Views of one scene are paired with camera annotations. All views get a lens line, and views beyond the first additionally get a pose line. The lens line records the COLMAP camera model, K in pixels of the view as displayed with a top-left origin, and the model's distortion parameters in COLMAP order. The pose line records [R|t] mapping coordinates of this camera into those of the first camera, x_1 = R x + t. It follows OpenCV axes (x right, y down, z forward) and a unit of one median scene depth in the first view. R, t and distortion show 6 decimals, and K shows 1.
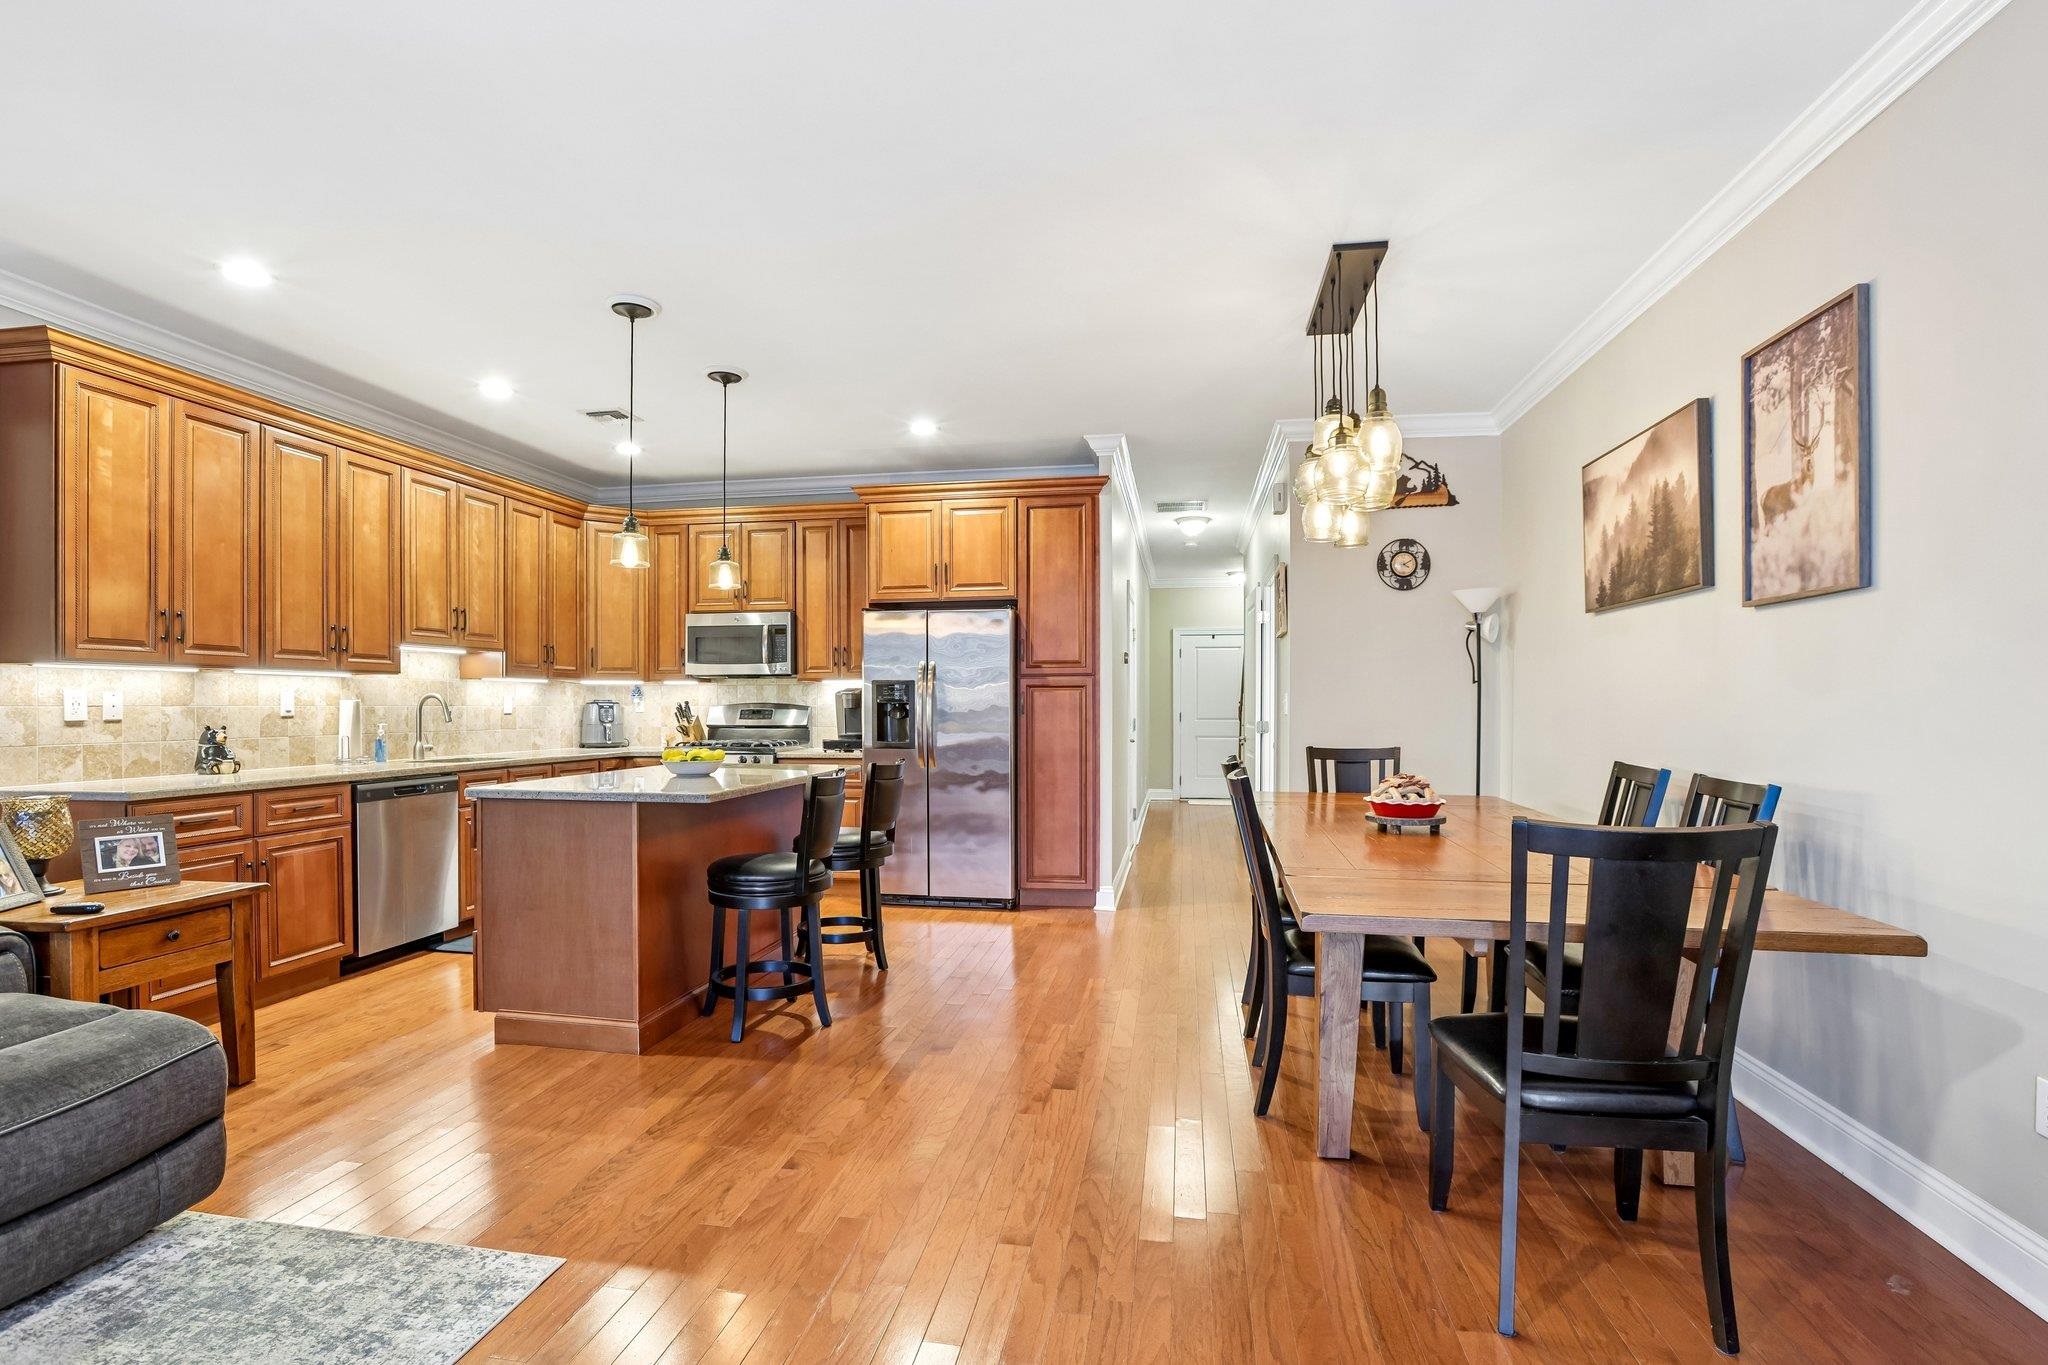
lens RADIAL K [[981.1, 0, 1012.9], [0, 981.1, 707.6], [0, 0, 1]] dist [-0.002888, -0.000186]
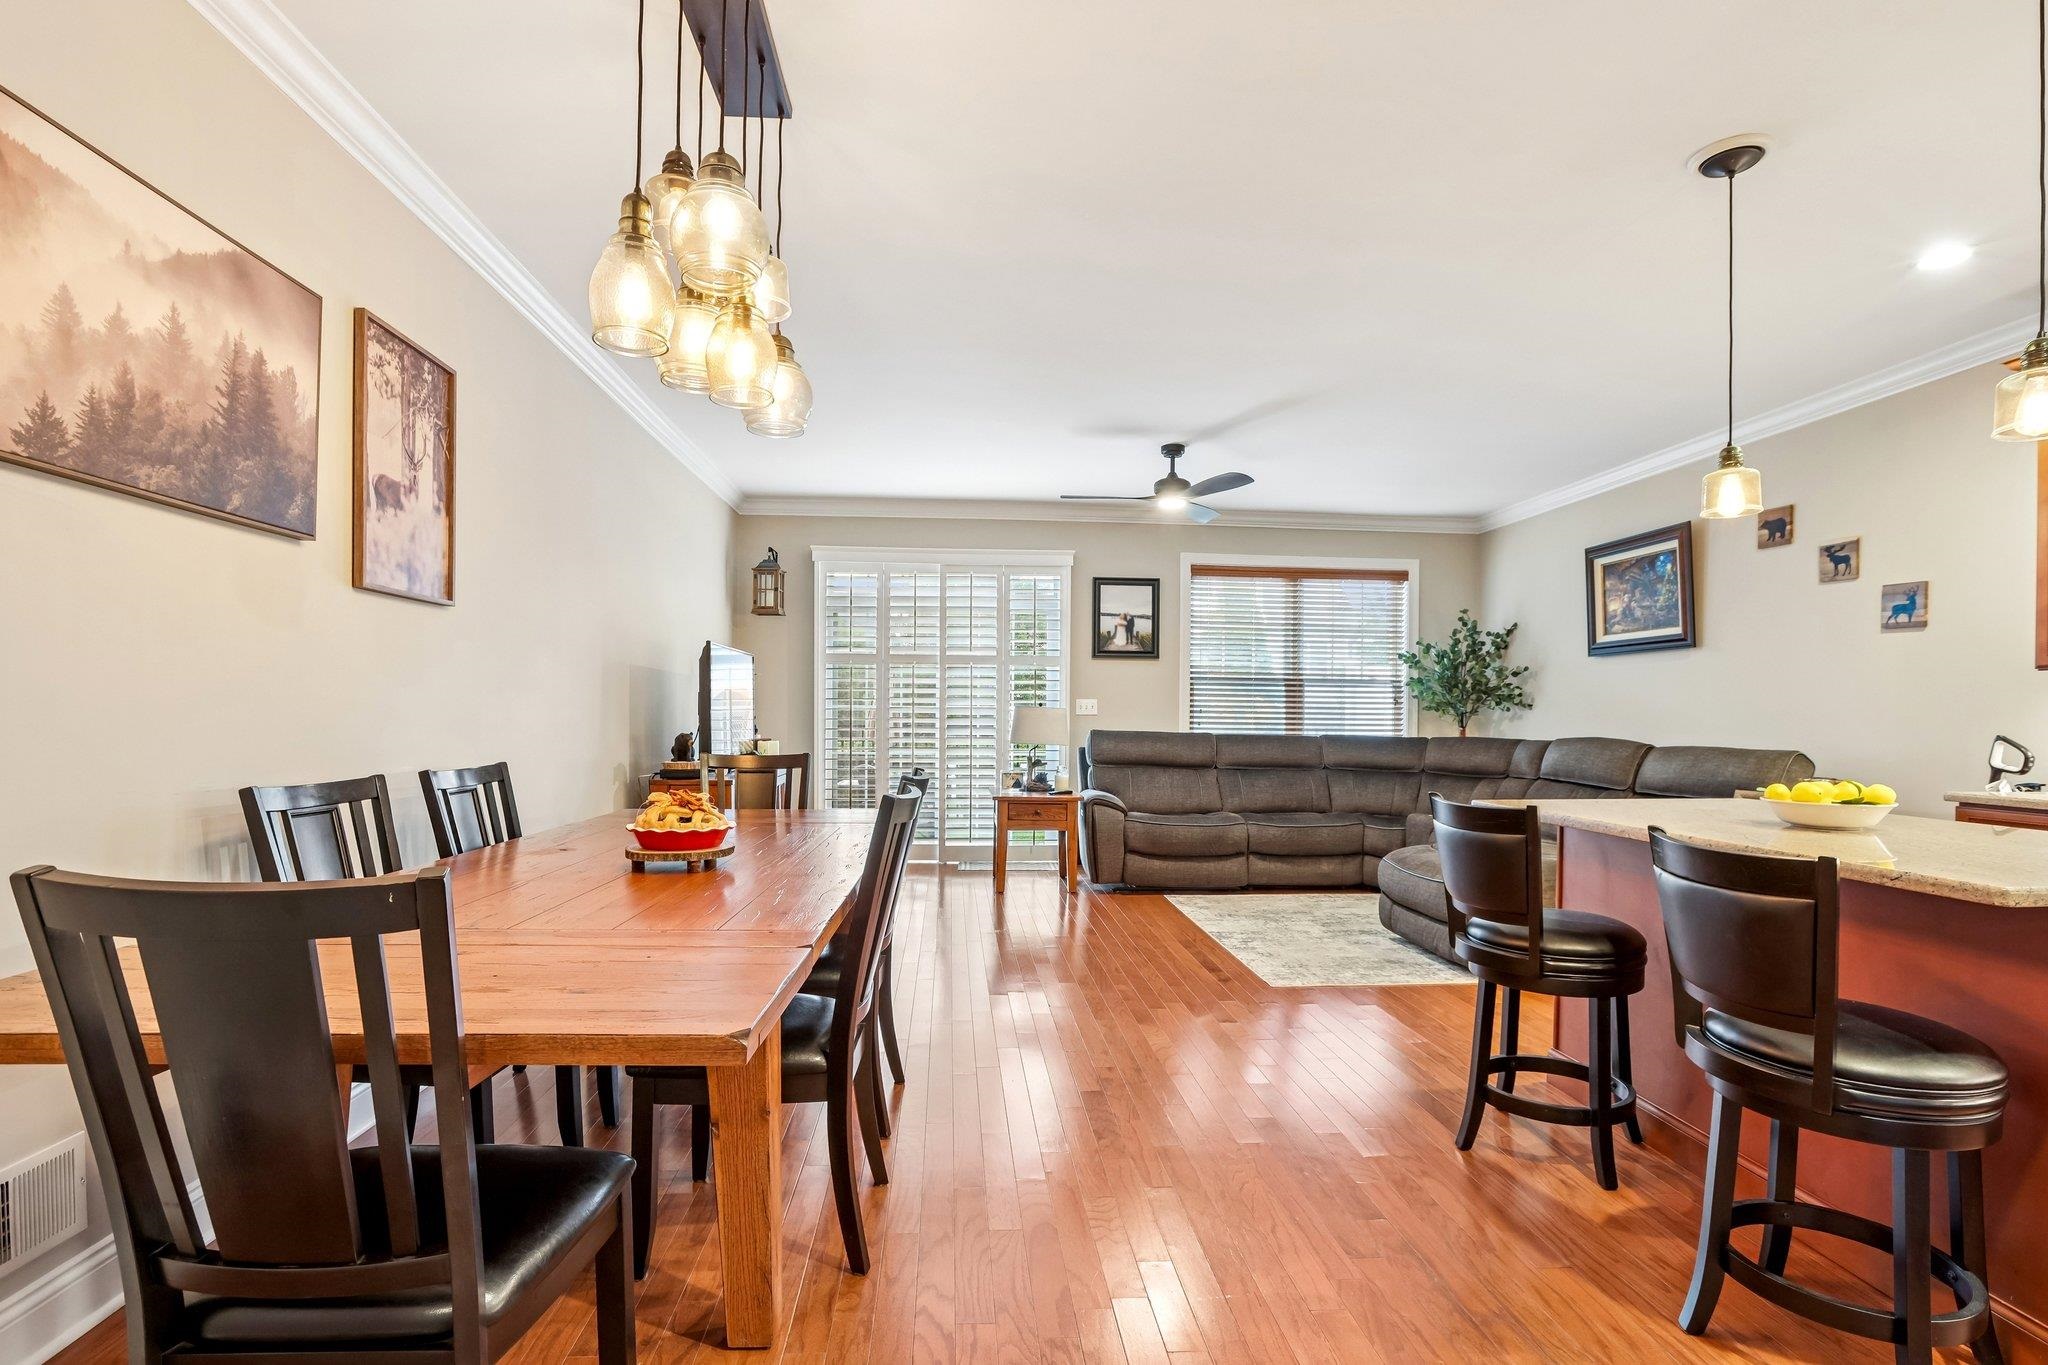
lens RADIAL K [[981.1, 0, 1012.9], [0, 981.1, 707.6], [0, 0, 1]] dist [-0.002888, -0.000186]
pose [[-0.971923, -0.007822, -0.235168, 0.183221], [-0.008330, 0.999965, 0.001164, 0.001378], [0.235150, 0.003090, -0.971954, 0.990601]]
